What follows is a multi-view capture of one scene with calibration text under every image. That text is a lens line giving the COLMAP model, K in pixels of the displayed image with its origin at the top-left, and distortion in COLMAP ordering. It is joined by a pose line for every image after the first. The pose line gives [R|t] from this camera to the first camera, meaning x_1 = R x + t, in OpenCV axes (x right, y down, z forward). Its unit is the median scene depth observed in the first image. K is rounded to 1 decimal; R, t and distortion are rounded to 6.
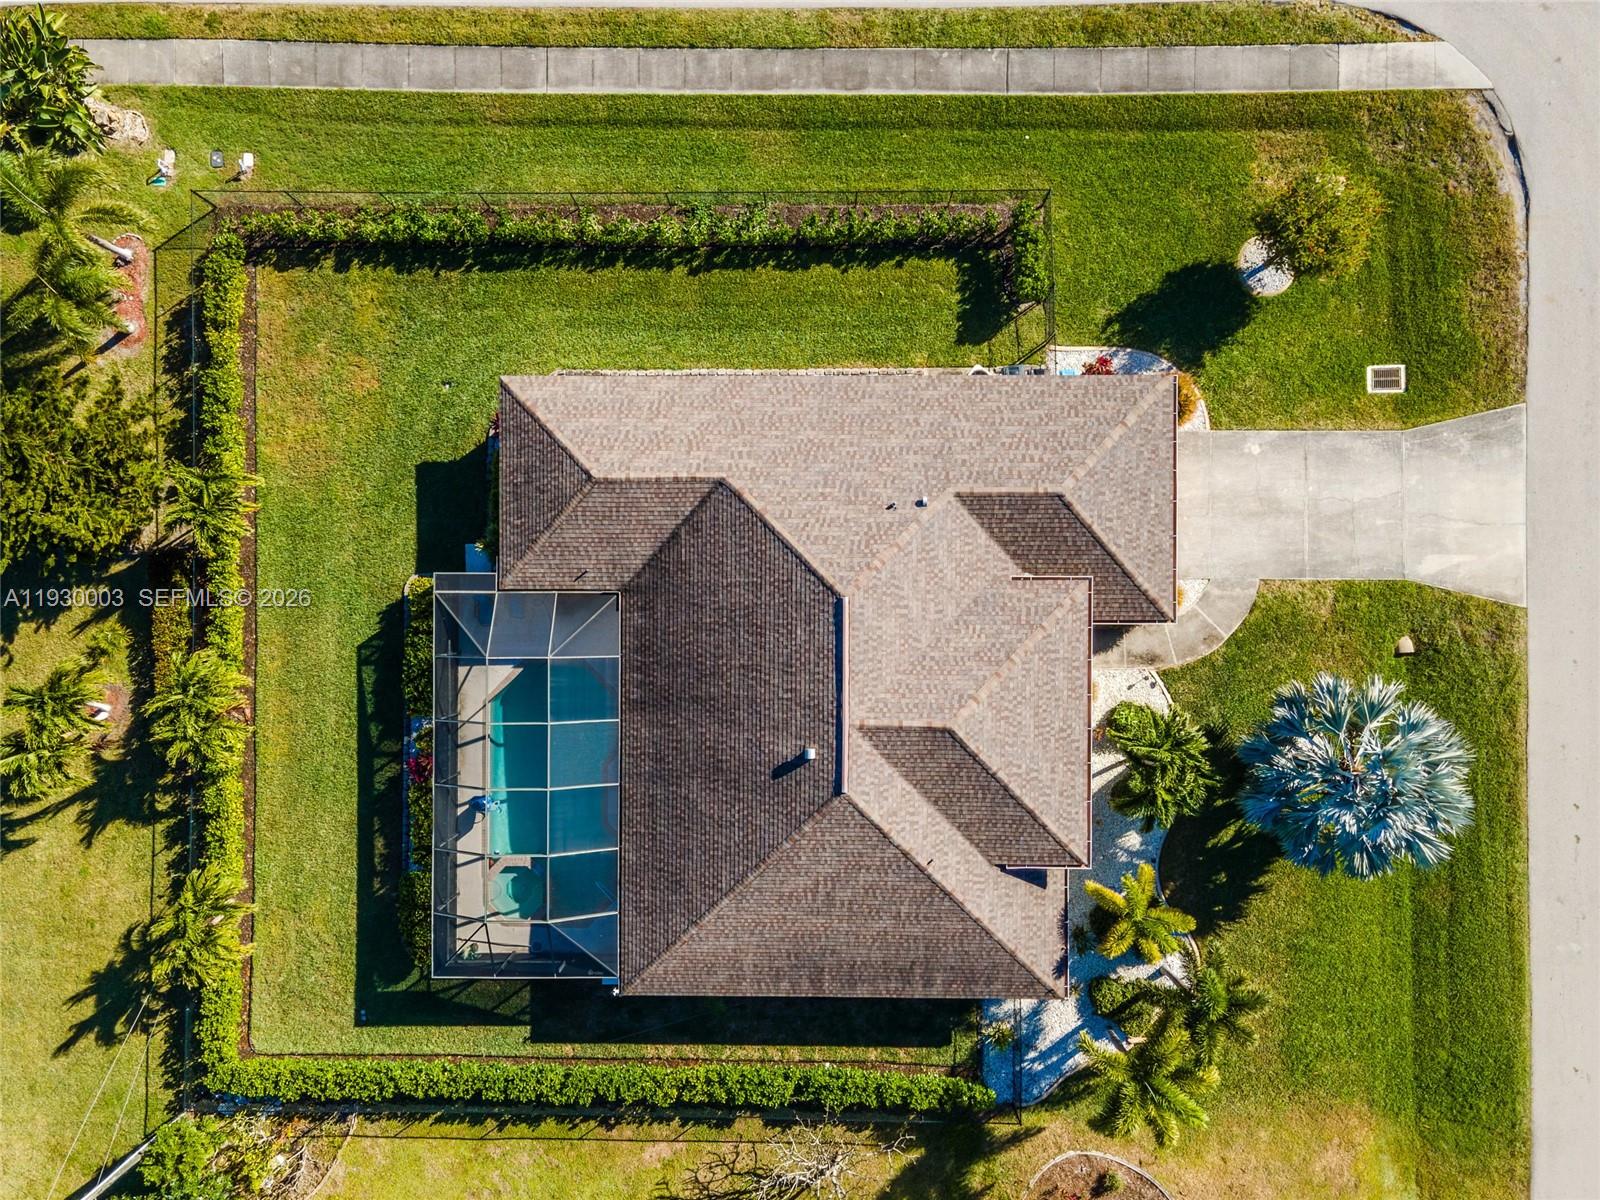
lens RADIAL K [[1164.0, 0, 788.8], [0, 1164.0, 604.5], [0, 0, 1]] dist [0.040611, 0.000960]
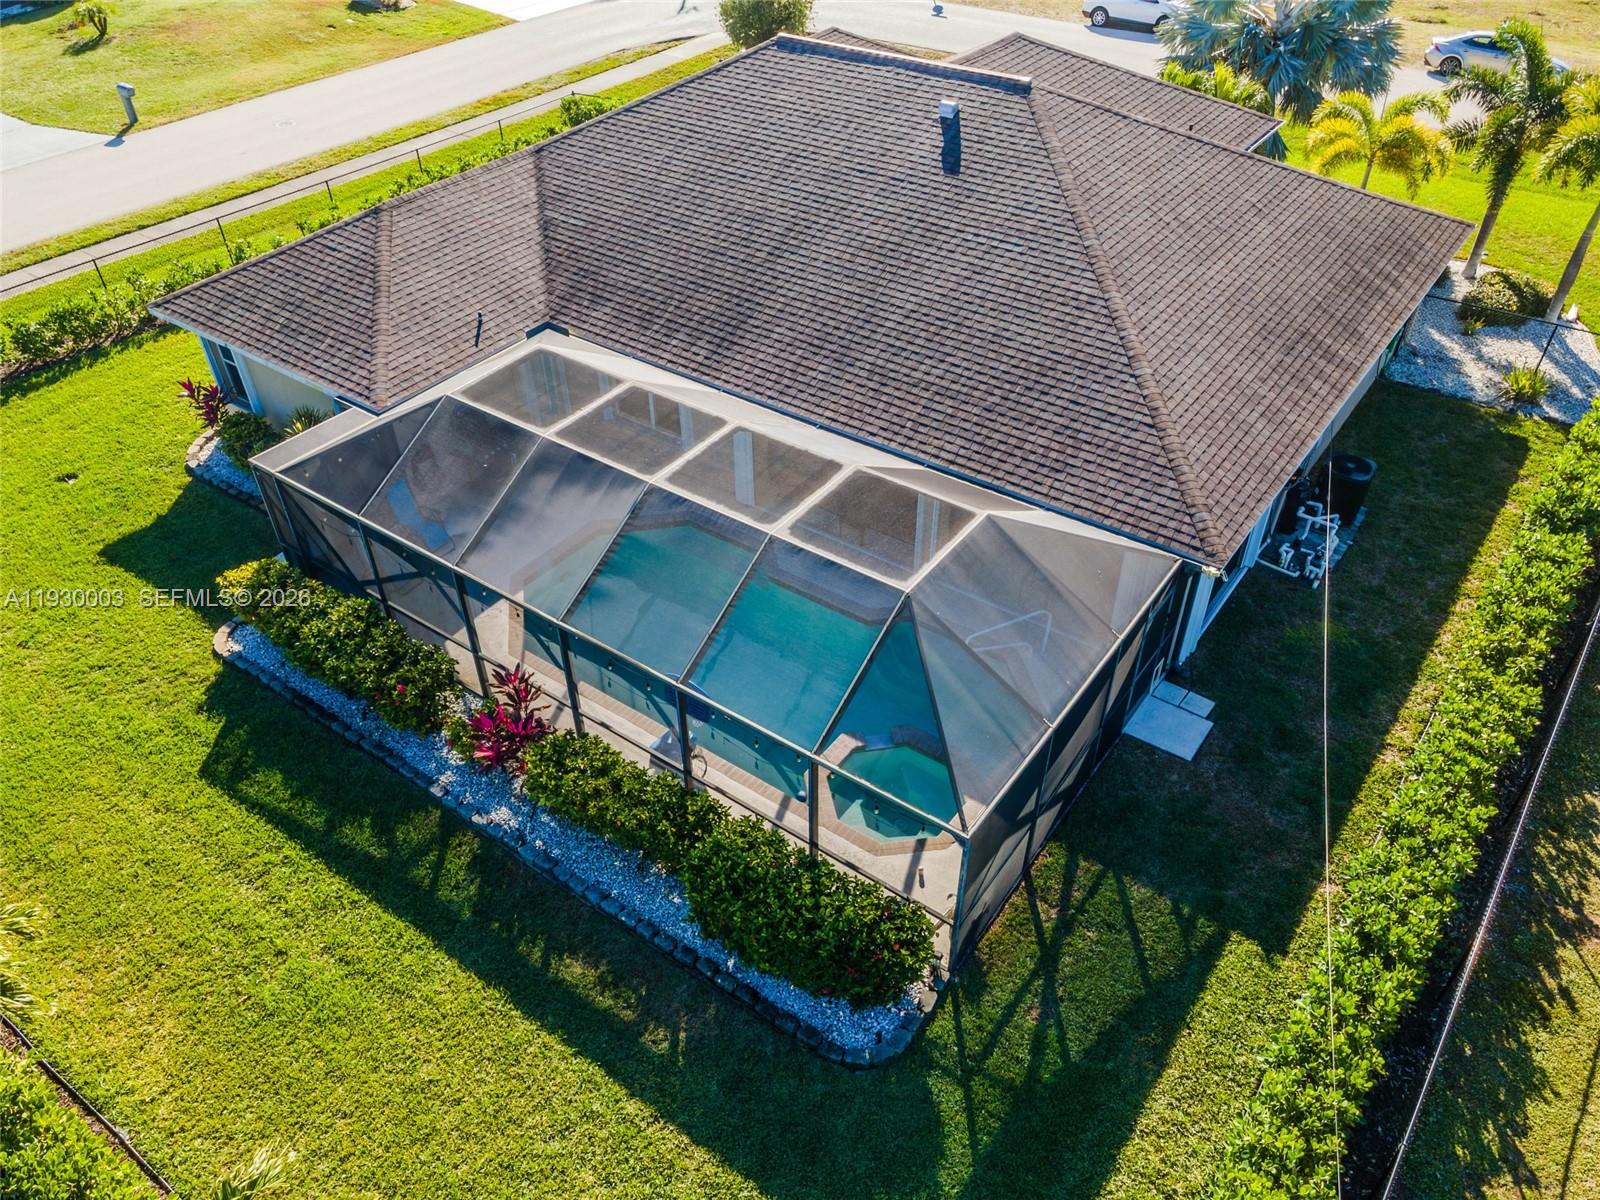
lens RADIAL K [[1164.0, 0, 788.8], [0, 1164.0, 604.5], [0, 0, 1]] dist [0.040611, 0.000960]
pose [[0.593519, -0.514197, 0.619142, -0.475238], [0.804605, 0.361316, -0.471234, 0.386108], [0.018601, 0.777851, 0.628173, 0.693083]]
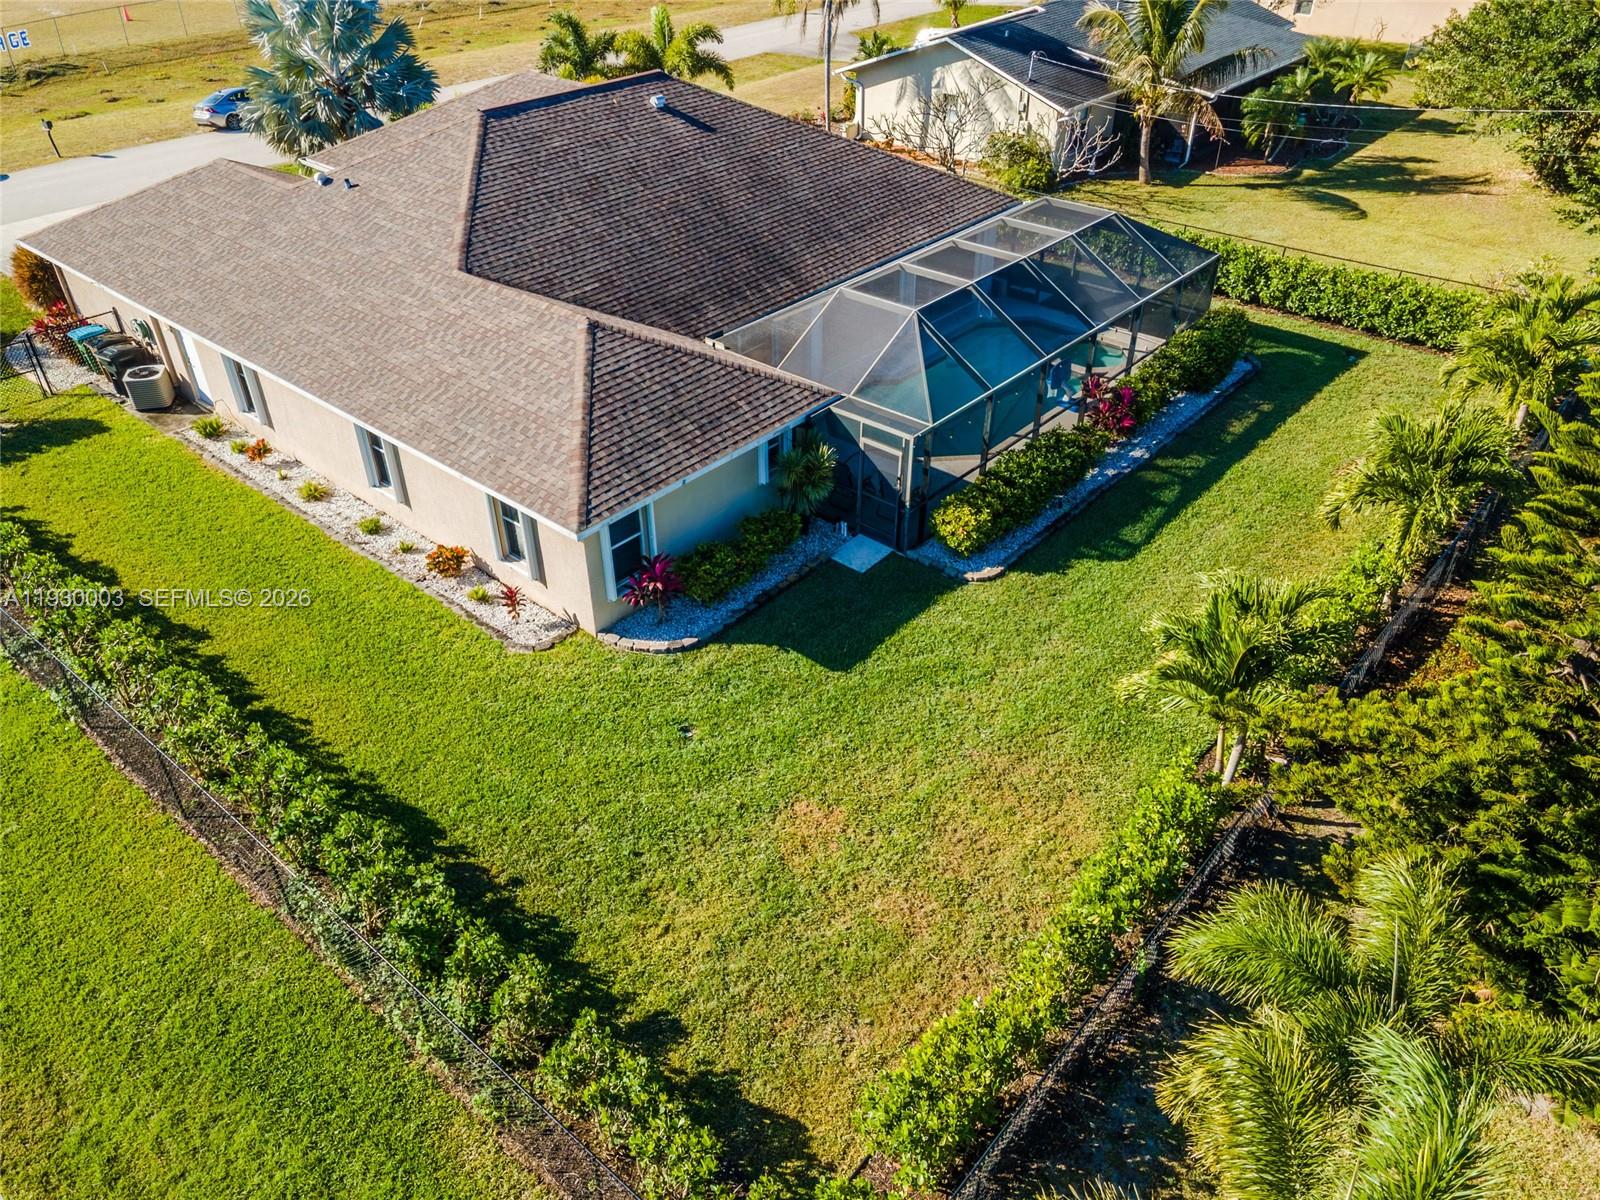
lens RADIAL K [[1164.0, 0, 788.8], [0, 1164.0, 604.5], [0, 0, 1]] dist [0.040611, 0.000960]
pose [[-0.755778, -0.353281, 0.551354, -0.565436], [0.654250, -0.442742, 0.613136, -0.427787], [0.027498, 0.824119, 0.565749, 0.695988]]
